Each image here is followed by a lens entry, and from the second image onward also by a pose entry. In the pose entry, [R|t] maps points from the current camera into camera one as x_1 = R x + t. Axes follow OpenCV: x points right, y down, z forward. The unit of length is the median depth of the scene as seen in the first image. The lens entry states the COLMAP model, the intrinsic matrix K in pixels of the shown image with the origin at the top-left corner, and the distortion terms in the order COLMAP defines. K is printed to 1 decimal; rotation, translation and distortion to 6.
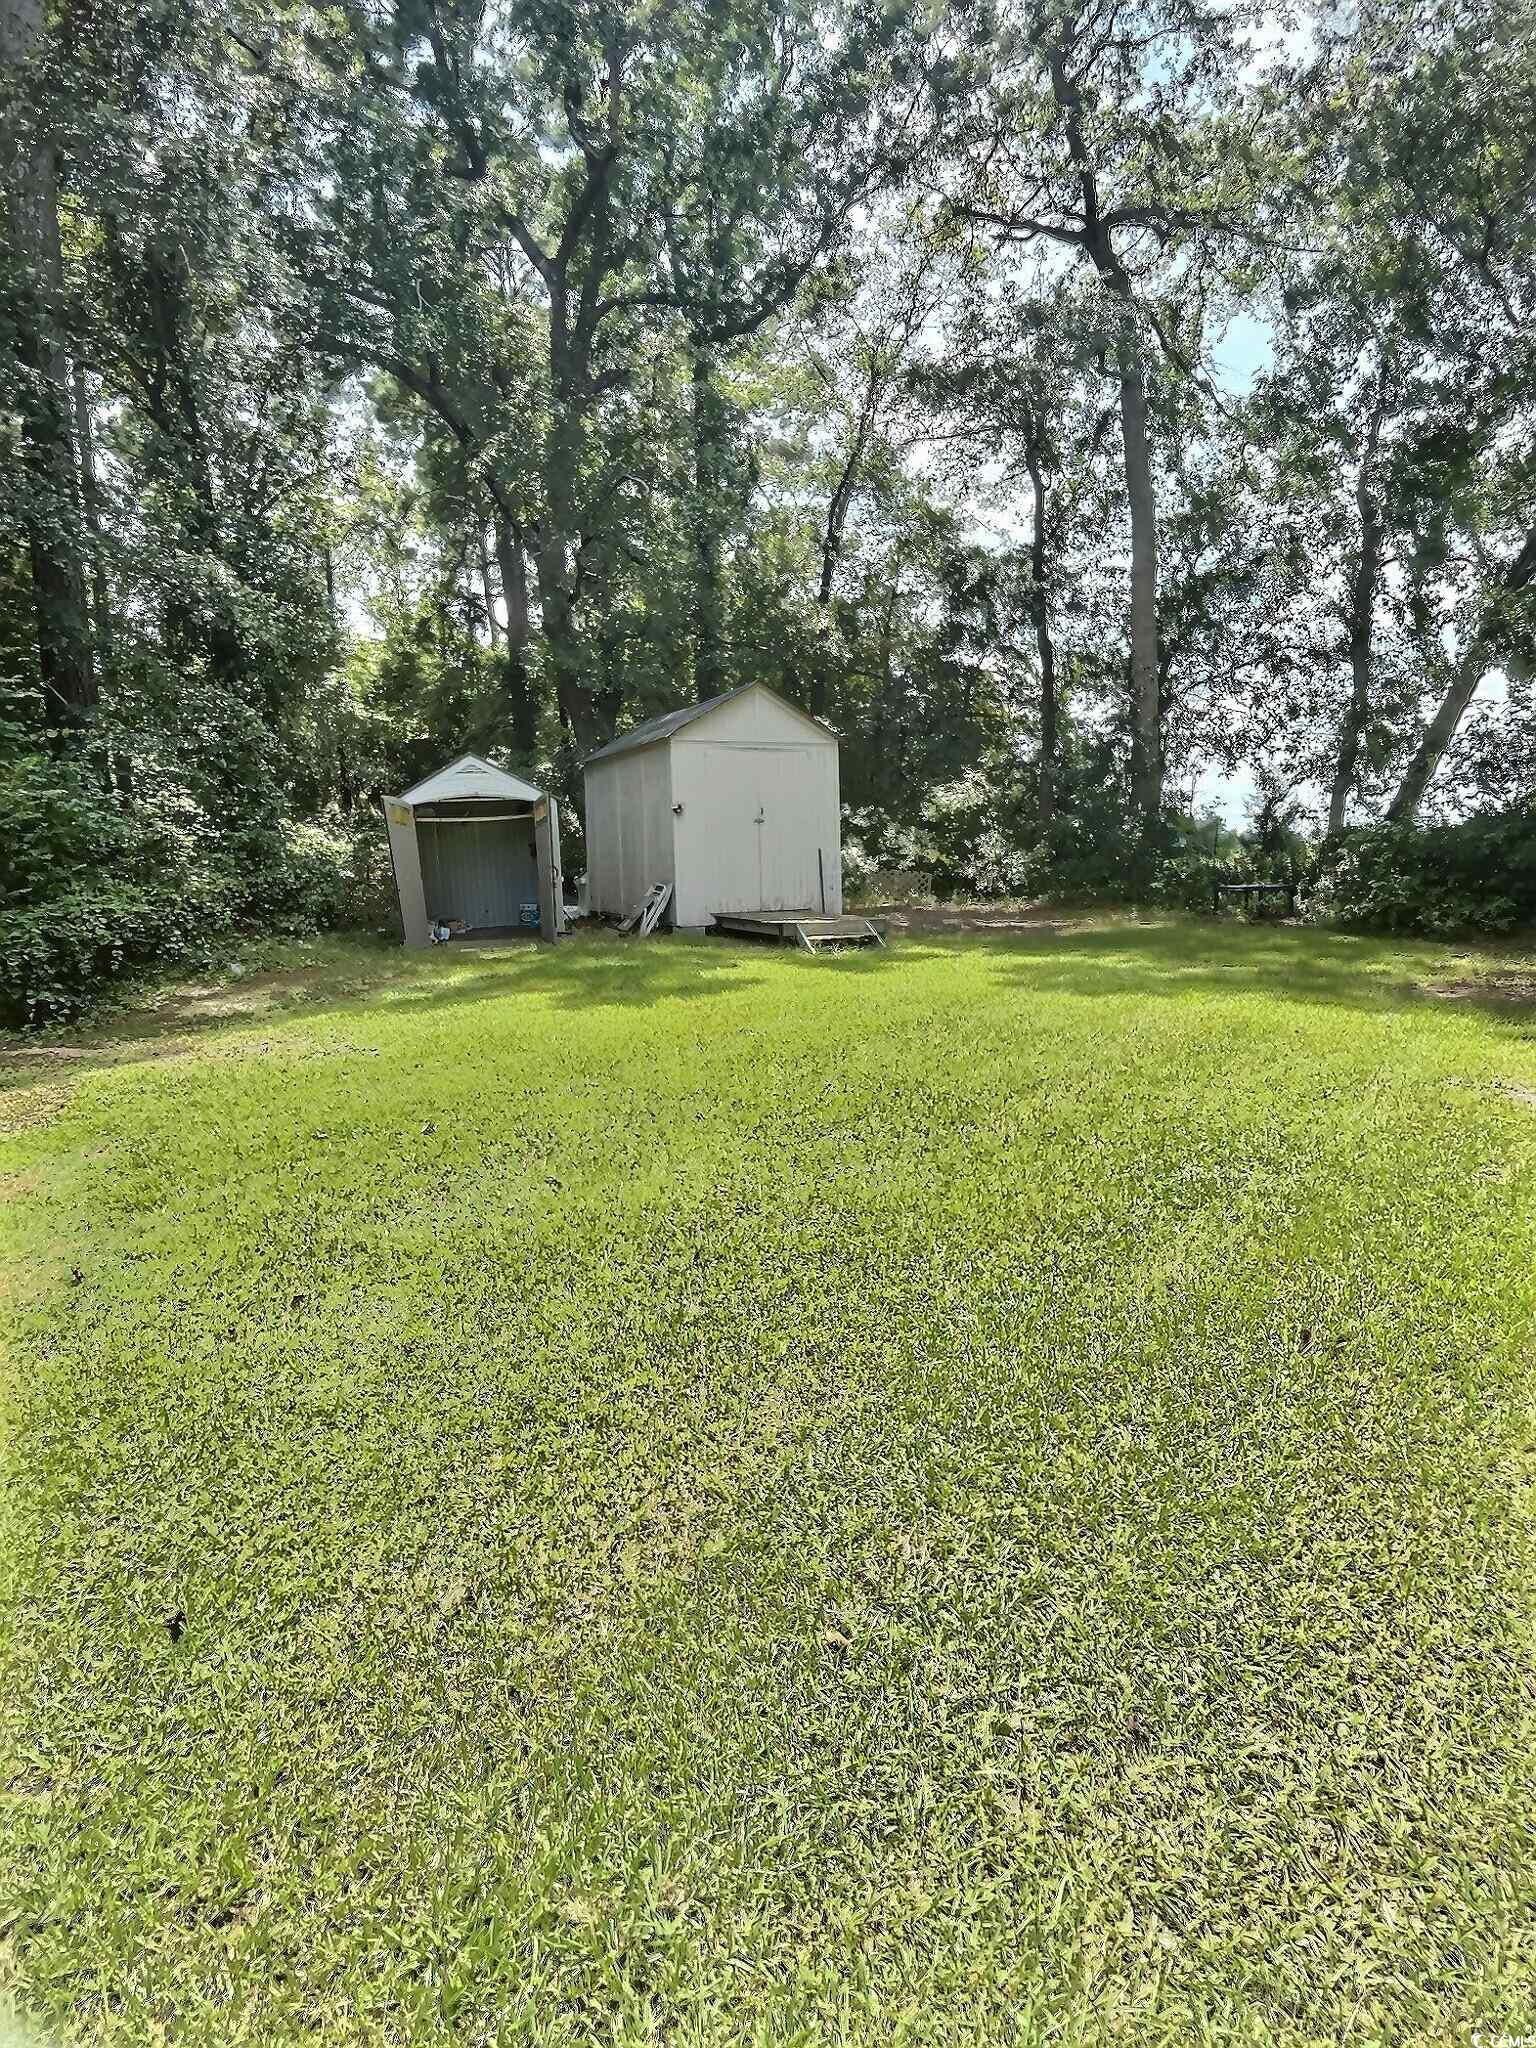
lens RADIAL K [[1070.4, 0, 768.0], [0, 1070.4, 1024.0], [0, 0, 1]] dist [-0.012175, 0.000301]
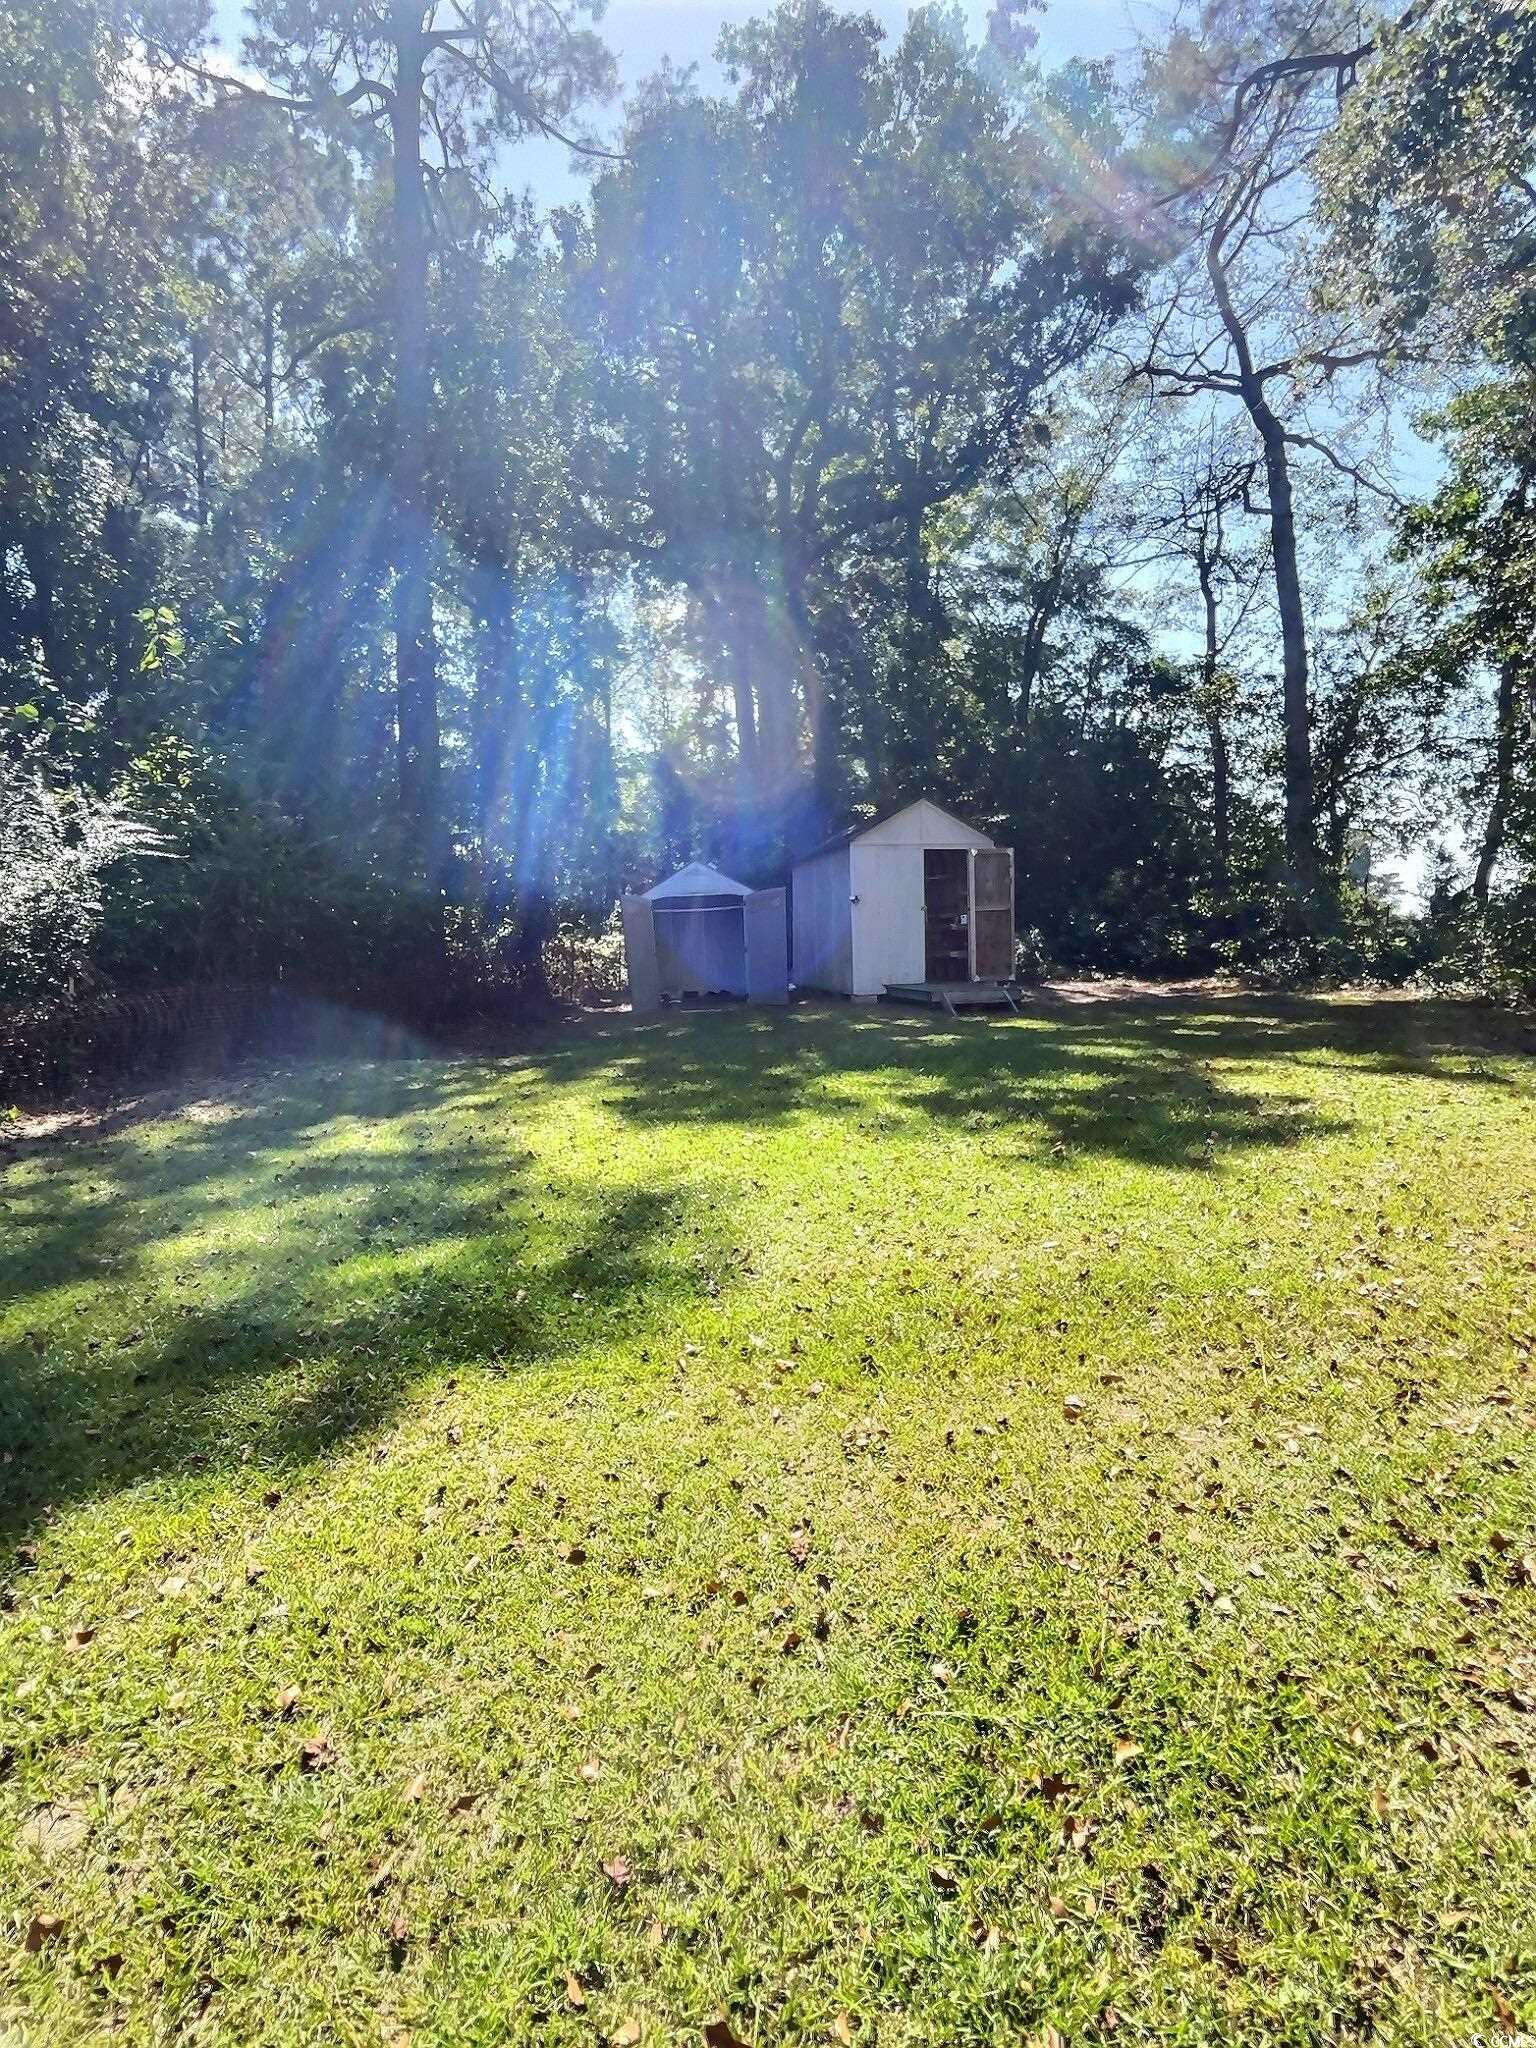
lens RADIAL K [[1086.9, 0, 768.0], [0, 1086.9, 1024.0], [0, 0, 1]] dist [0.023777, 0.000150]
pose [[0.971957, 0.013423, -0.234776, 0.079895], [-0.031161, 0.996917, -0.072008, 0.025105], [0.233086, 0.077304, 0.969379, -0.165950]]
